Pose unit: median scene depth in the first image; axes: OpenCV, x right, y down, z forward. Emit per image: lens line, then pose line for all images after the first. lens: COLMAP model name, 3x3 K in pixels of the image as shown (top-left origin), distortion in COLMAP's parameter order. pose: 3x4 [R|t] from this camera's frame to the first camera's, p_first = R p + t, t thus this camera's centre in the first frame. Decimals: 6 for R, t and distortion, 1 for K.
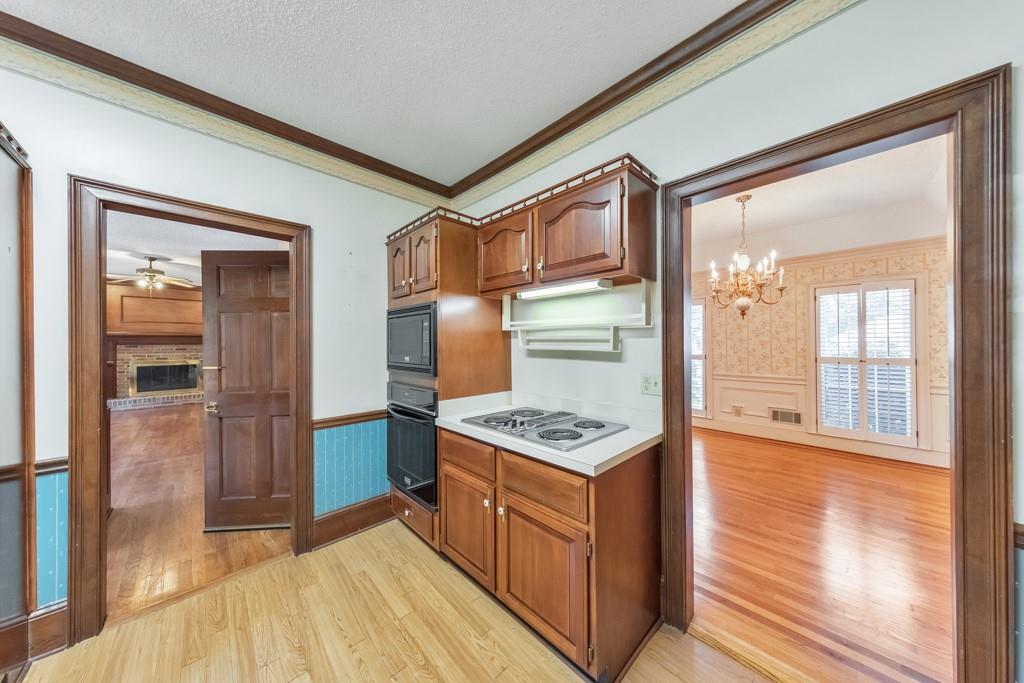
lens RADIAL K [[323.4, 0, 511.0], [0, 323.4, 343.8], [0, 0, 1]] dist [0.006662, -0.000295]
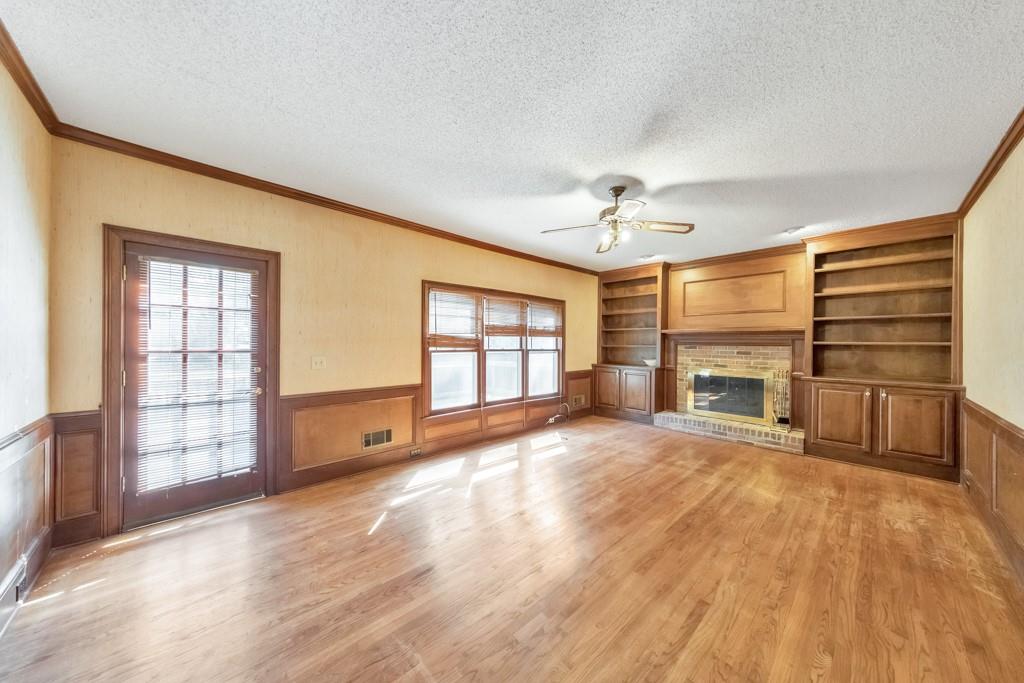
lens RADIAL K [[343.6, 0, 512.1], [0, 343.6, 344.3], [0, 0, 1]] dist [0.000181, 0.000072]
pose [[-0.004187, 0.006201, -0.999972, -1.083475], [-0.013705, 0.999886, 0.006258, 0.005491], [0.999897, 0.013731, -0.004102, 1.758639]]
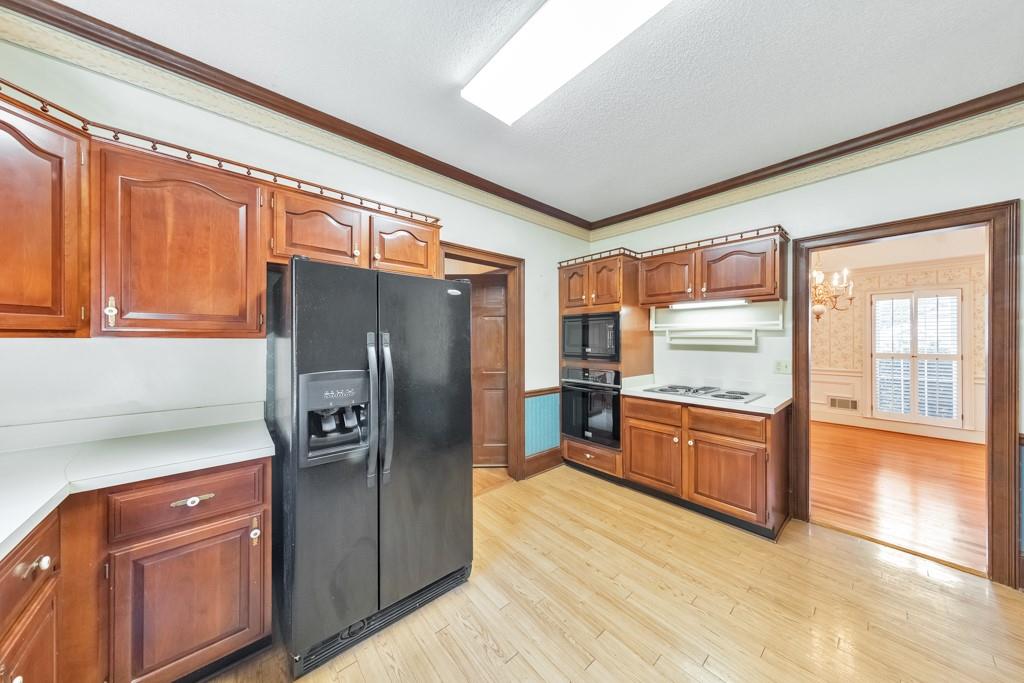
lens RADIAL K [[323.4, 0, 513.1], [0, 323.4, 340.5], [0, 0, 1]] dist [0.006662, -0.000295]
pose [[0.998958, 0.007061, -0.045080, -0.575638], [-0.006971, 0.999973, 0.002151, 0.003400], [0.045094, -0.001835, 0.998981, -0.448355]]
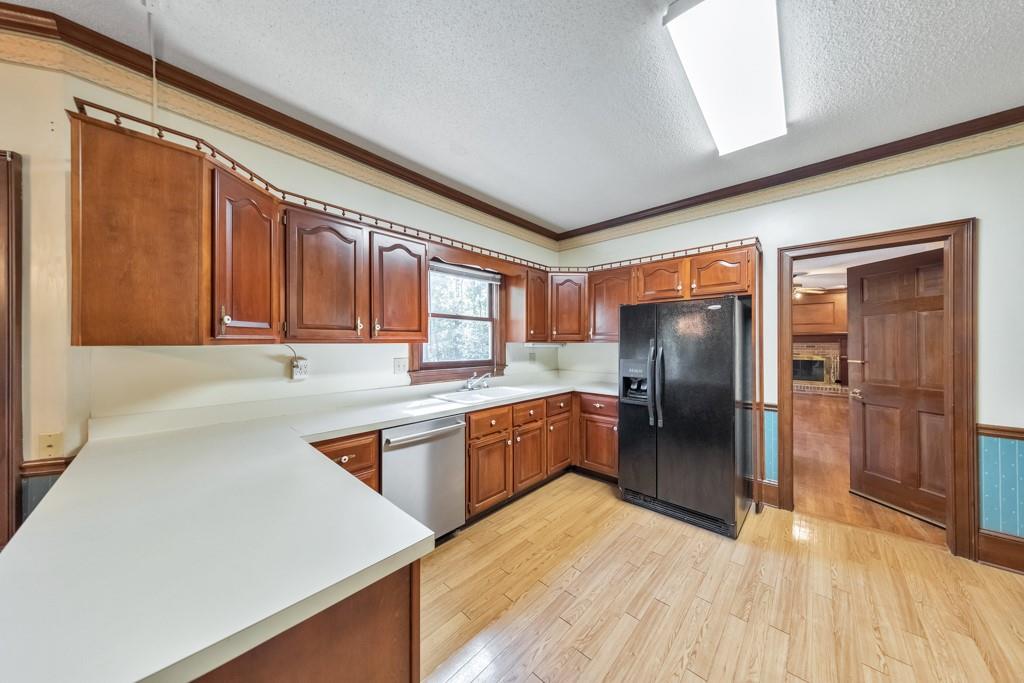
lens RADIAL K [[323.4, 0, 515.7], [0, 323.4, 341.8], [0, 0, 1]] dist [0.006662, -0.000295]
pose [[0.062169, 0.001582, -0.998064, 0.238078], [-0.001042, 0.999998, 0.001520, -0.001061], [0.998065, 0.000945, 0.062170, -0.374928]]
